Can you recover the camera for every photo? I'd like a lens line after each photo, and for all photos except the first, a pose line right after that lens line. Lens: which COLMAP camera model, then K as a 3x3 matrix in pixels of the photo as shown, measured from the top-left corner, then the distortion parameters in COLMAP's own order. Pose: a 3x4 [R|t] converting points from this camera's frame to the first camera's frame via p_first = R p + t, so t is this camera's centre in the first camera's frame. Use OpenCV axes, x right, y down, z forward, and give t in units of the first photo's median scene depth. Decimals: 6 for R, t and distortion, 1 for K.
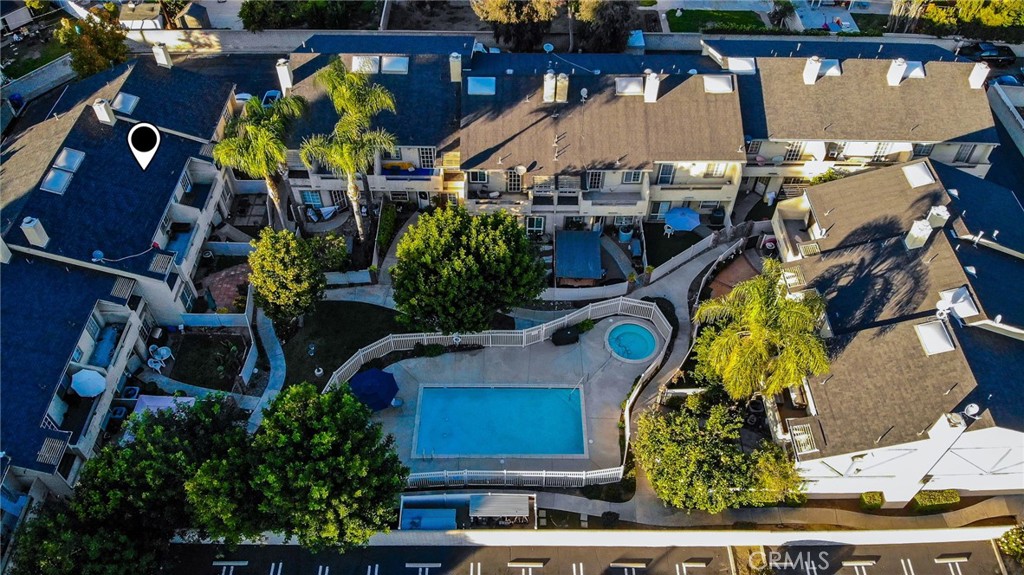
lens RADIAL K [[782.5, 0, 510.3], [0, 782.5, 289.9], [0, 0, 1]] dist [-0.072917, -0.047608]
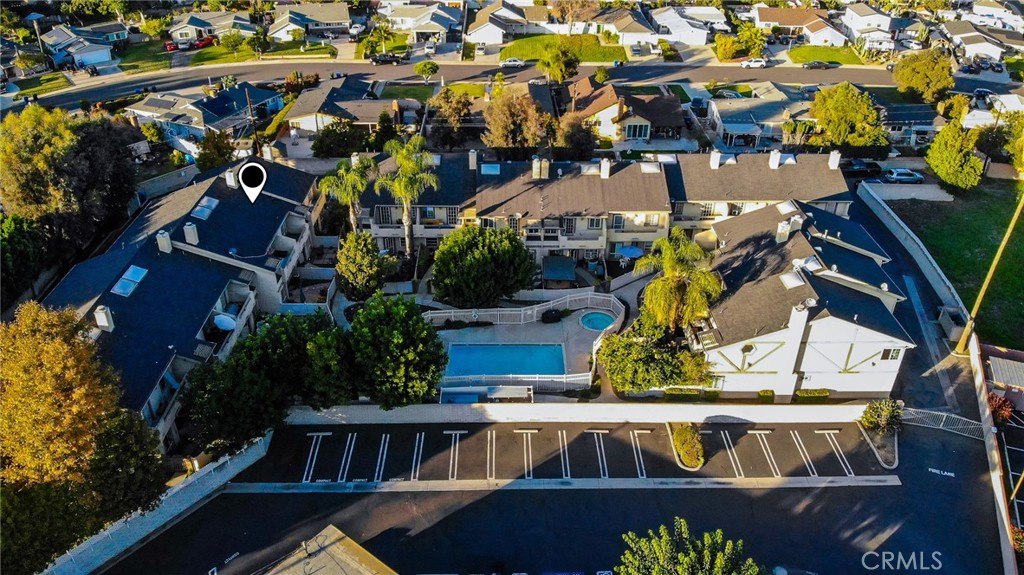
lens RADIAL K [[782.5, 0, 516.4], [0, 782.5, 286.2], [0, 0, 1]] dist [-0.072917, -0.047608]
pose [[0.999779, -0.008044, 0.019429, -0.019116], [0.013494, 0.954045, -0.299358, 0.421558], [-0.016128, 0.299554, 0.953943, -0.370731]]
